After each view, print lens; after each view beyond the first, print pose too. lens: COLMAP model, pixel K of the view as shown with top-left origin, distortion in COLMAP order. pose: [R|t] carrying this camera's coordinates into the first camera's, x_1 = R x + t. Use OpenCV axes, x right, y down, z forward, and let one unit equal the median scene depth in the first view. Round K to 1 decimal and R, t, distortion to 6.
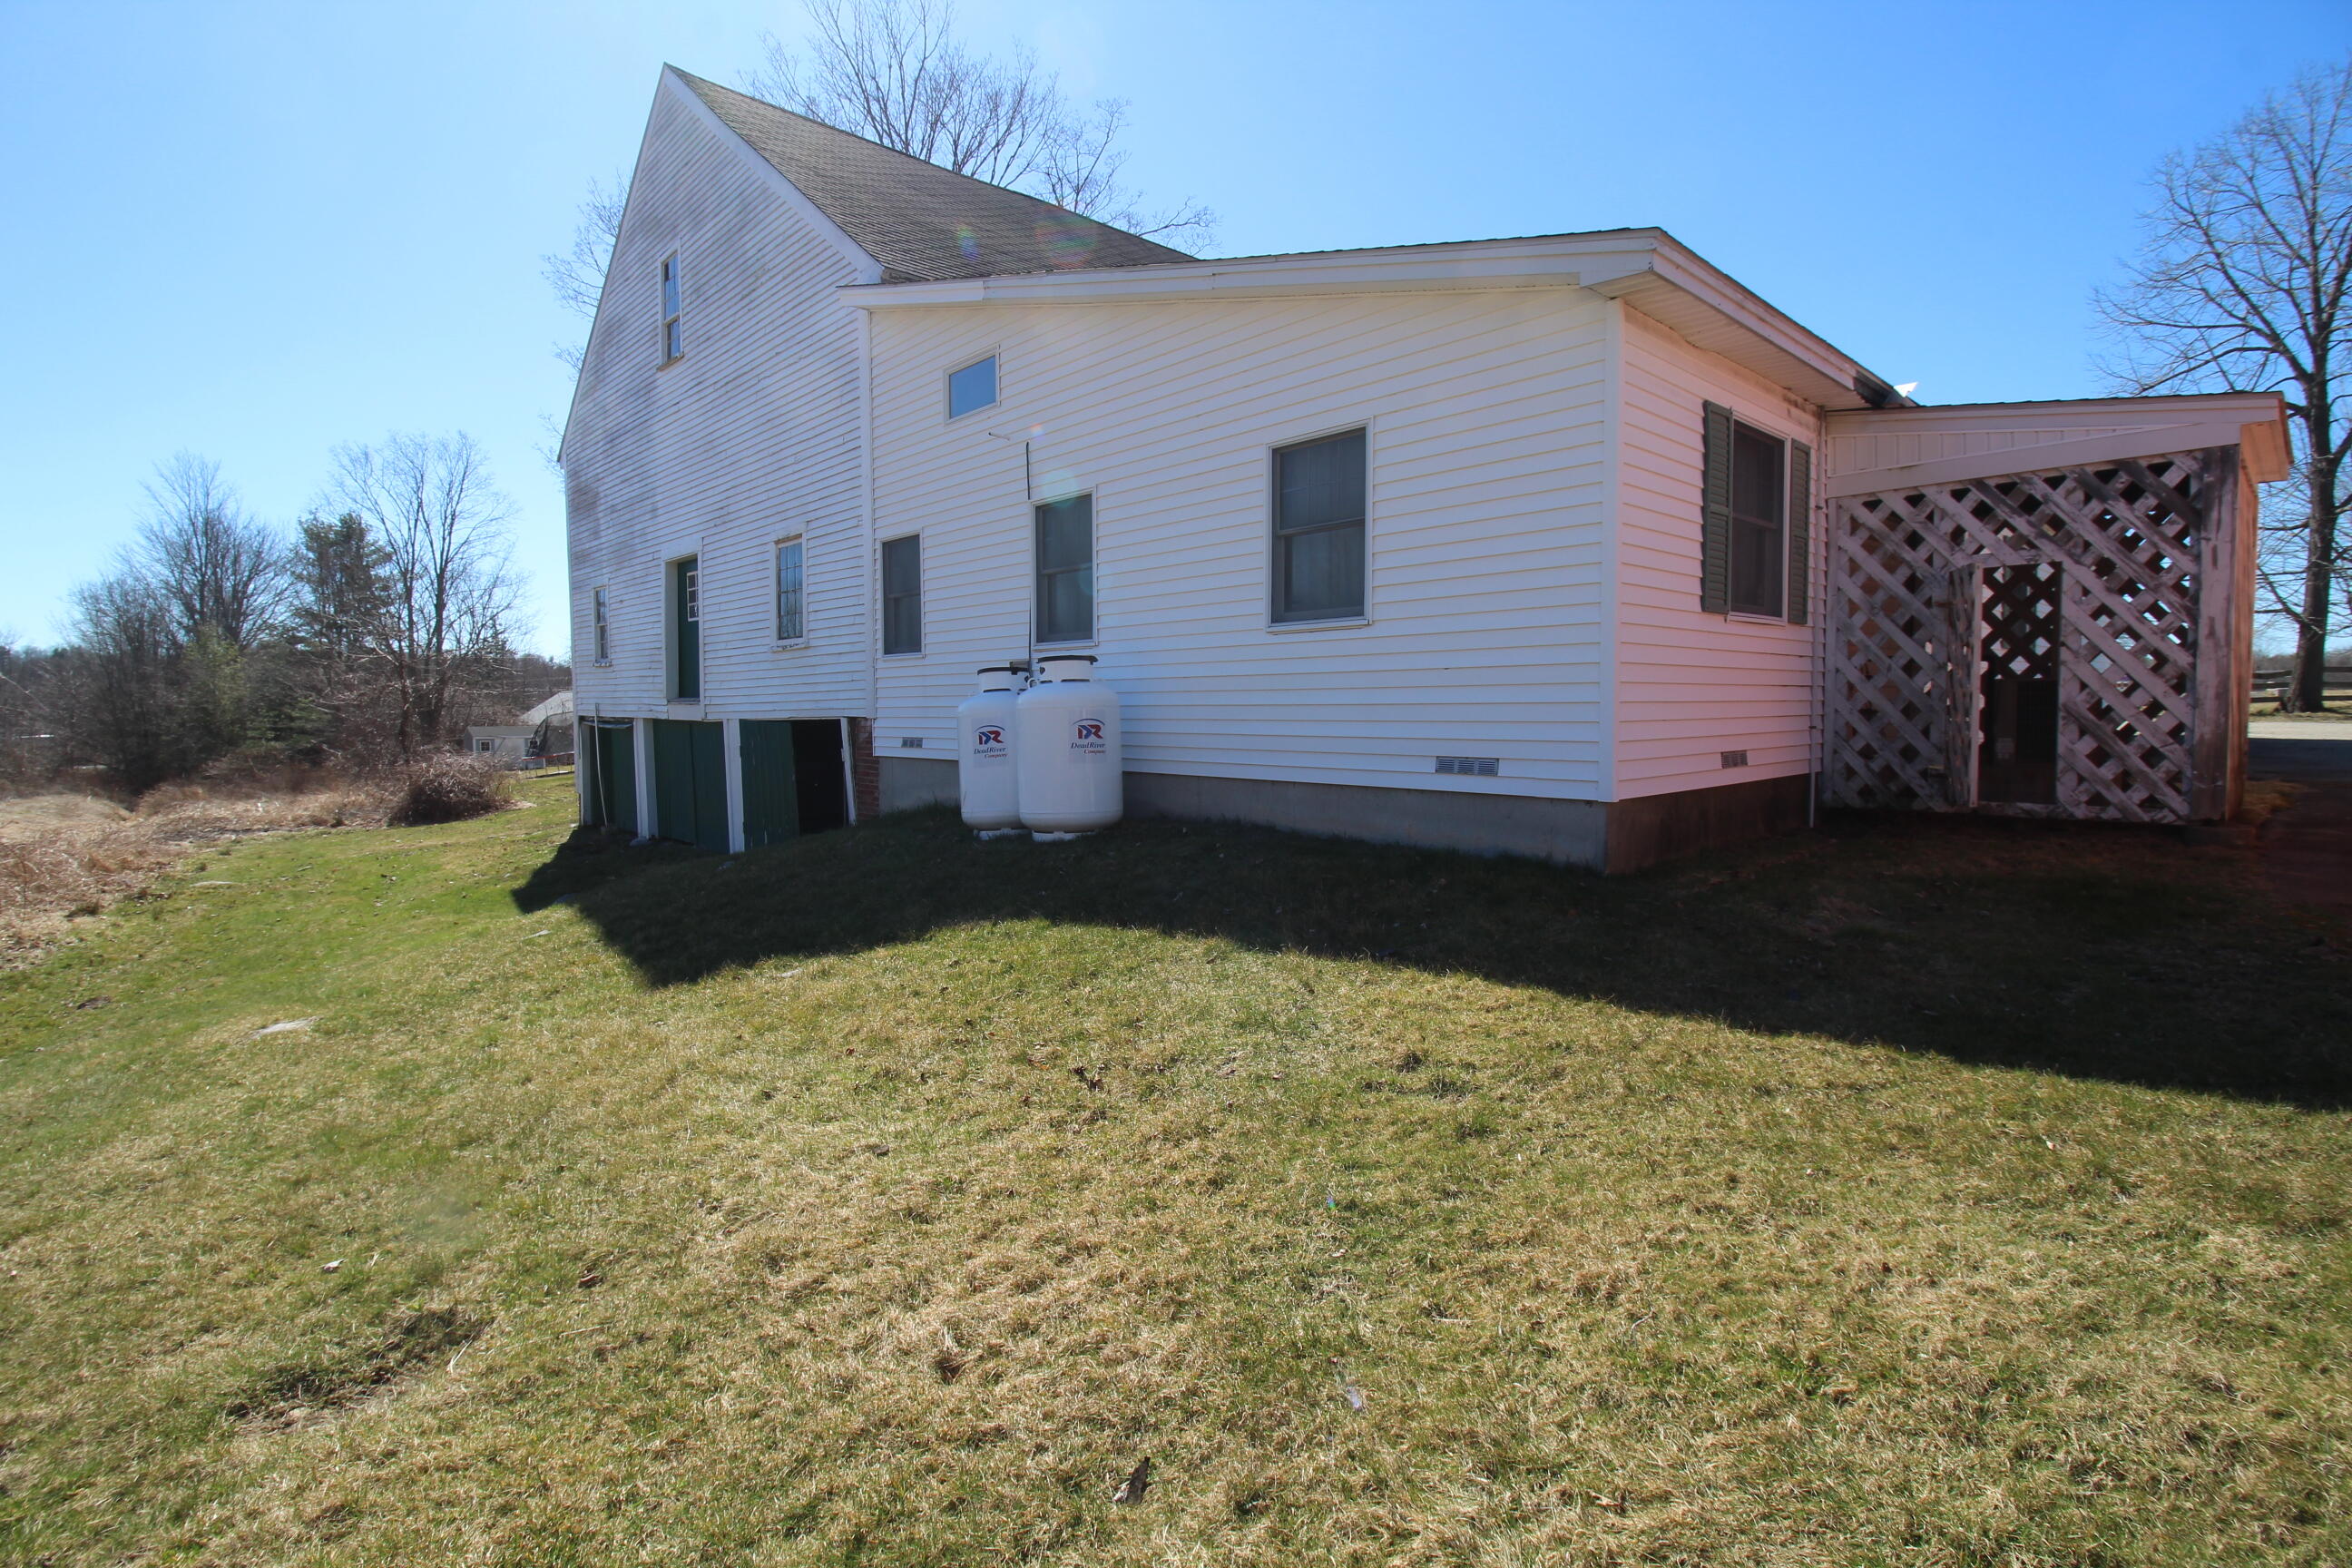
lens RADIAL K [[1091.3, 0, 1164.3], [0, 1091.3, 768.1], [0, 0, 1]] dist [-0.002946, -0.009608]
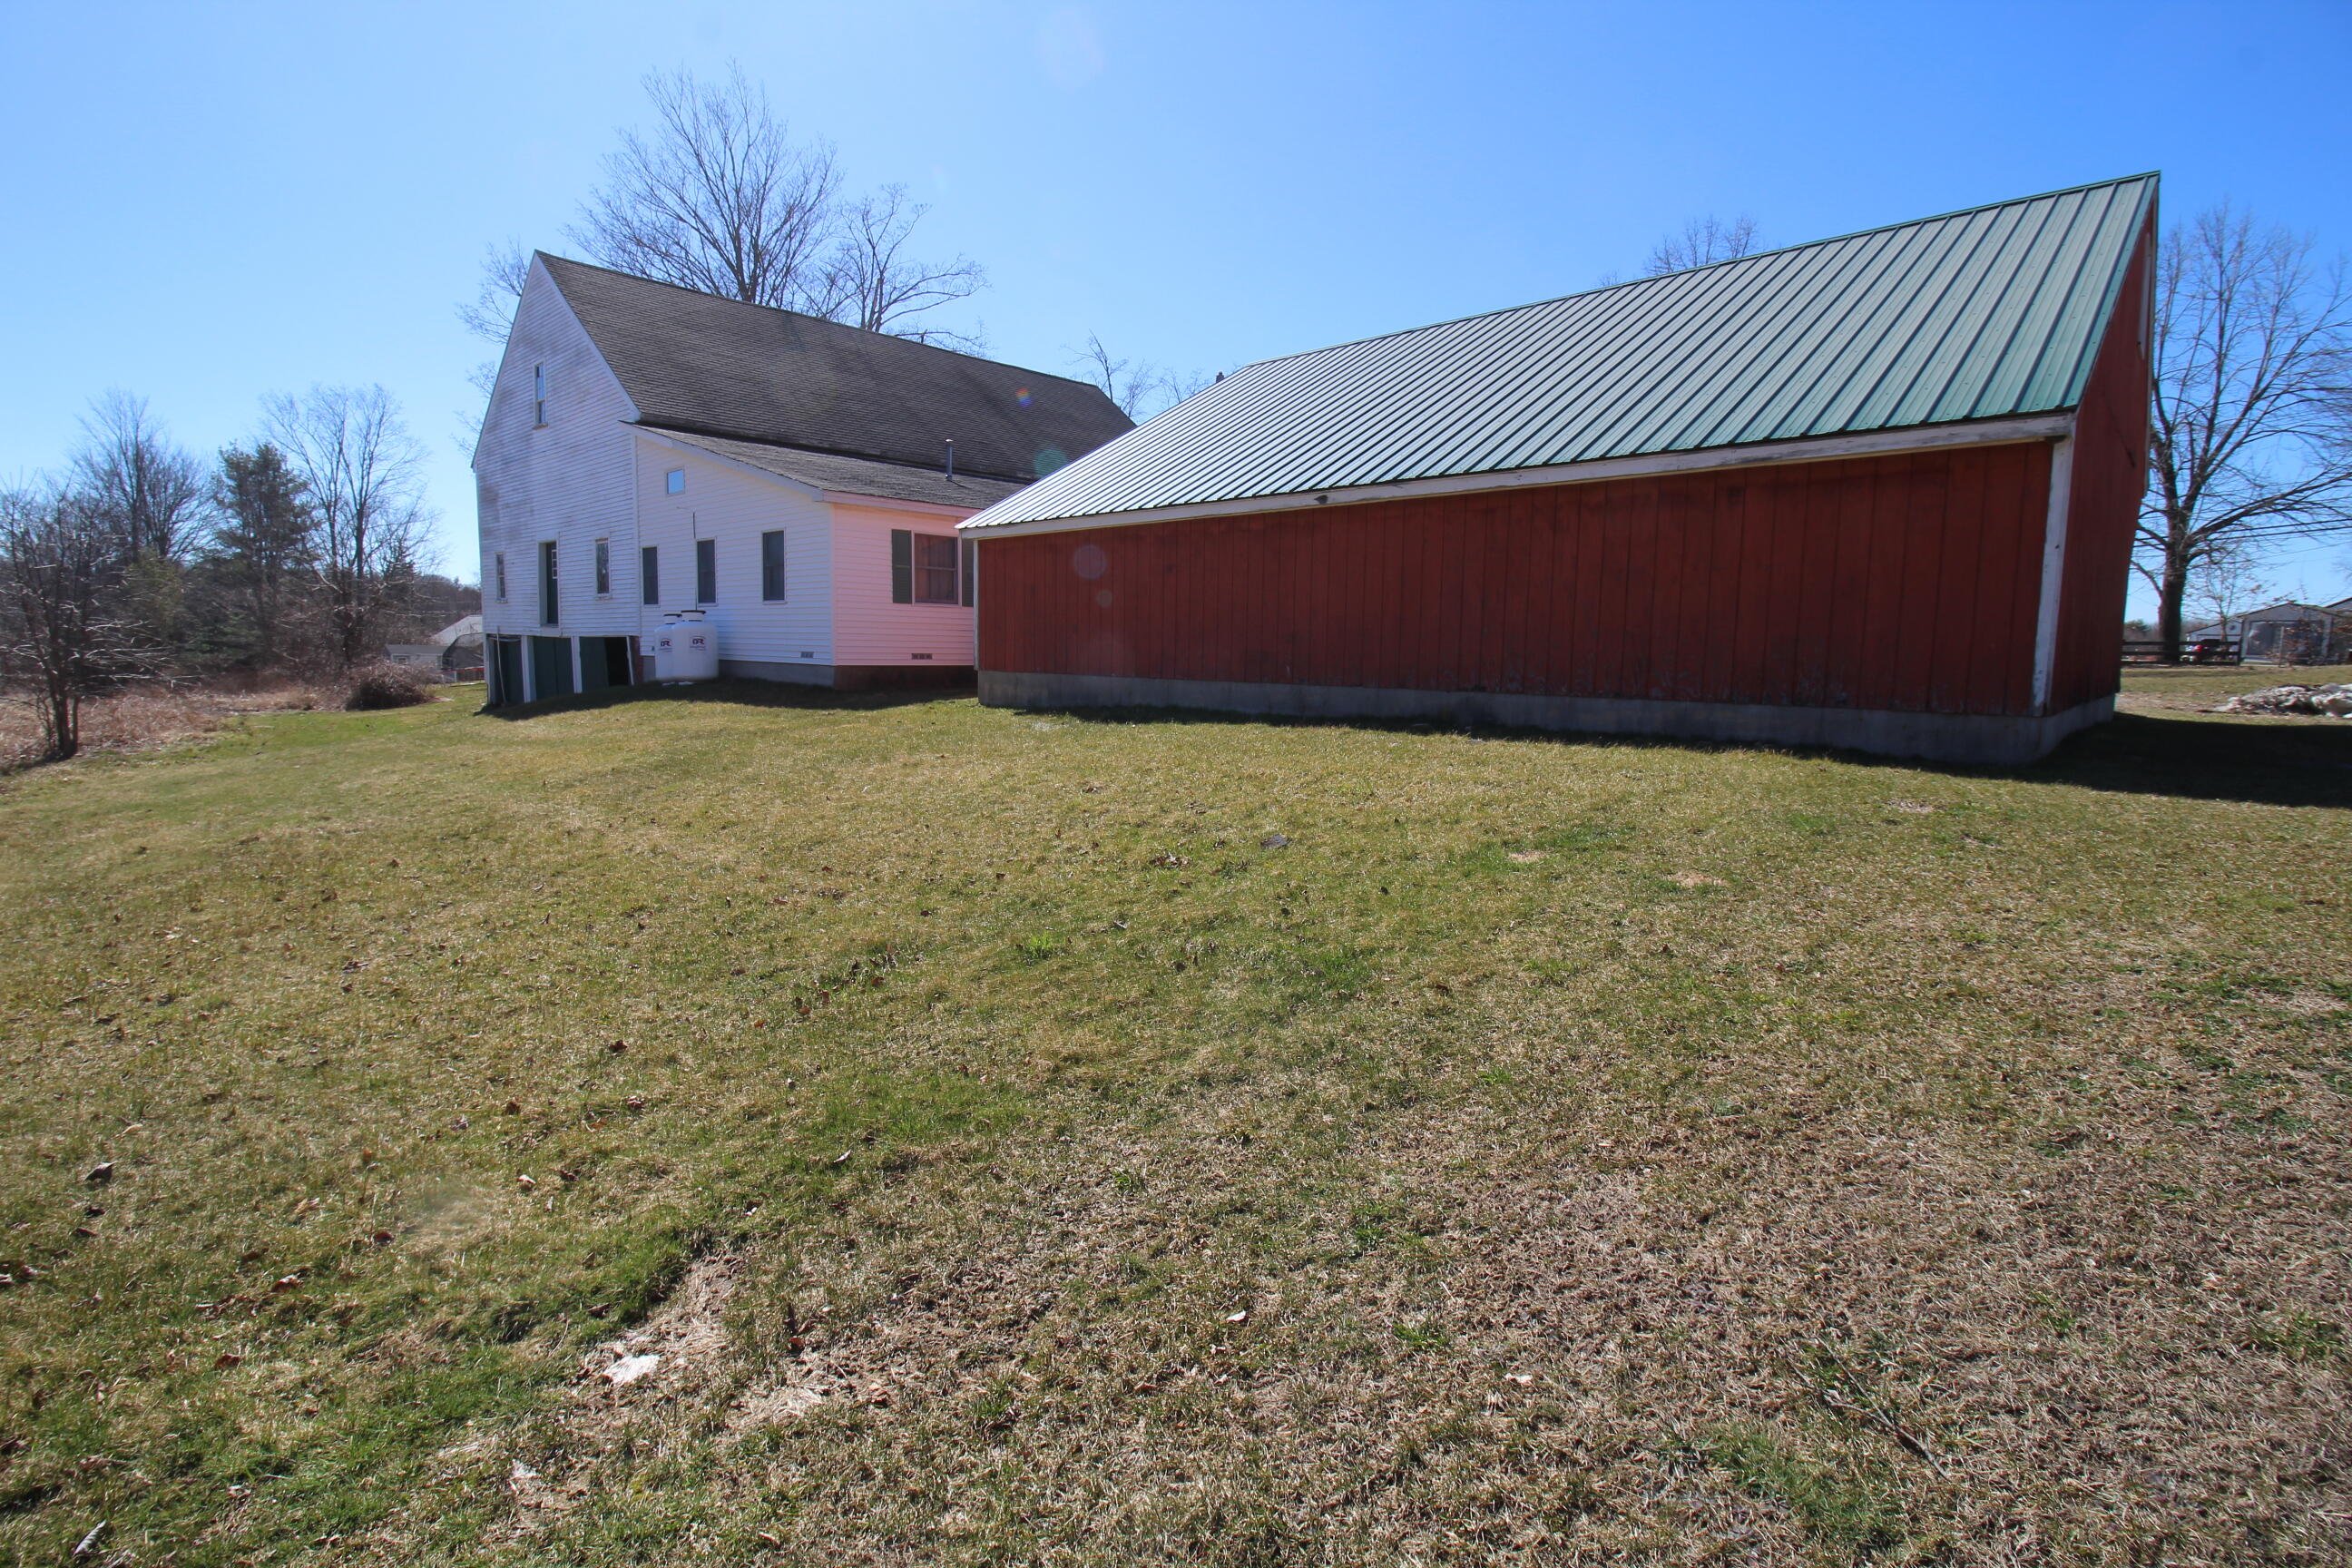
lens RADIAL K [[1063.1, 0, 1184.1], [0, 1063.1, 772.7], [0, 0, 1]] dist [-0.012595, -0.010158]
pose [[0.995802, 0.017065, 0.089925, 0.644228], [-0.022555, 0.997920, 0.060389, 0.074143], [-0.088707, -0.062164, 0.994116, -1.196451]]
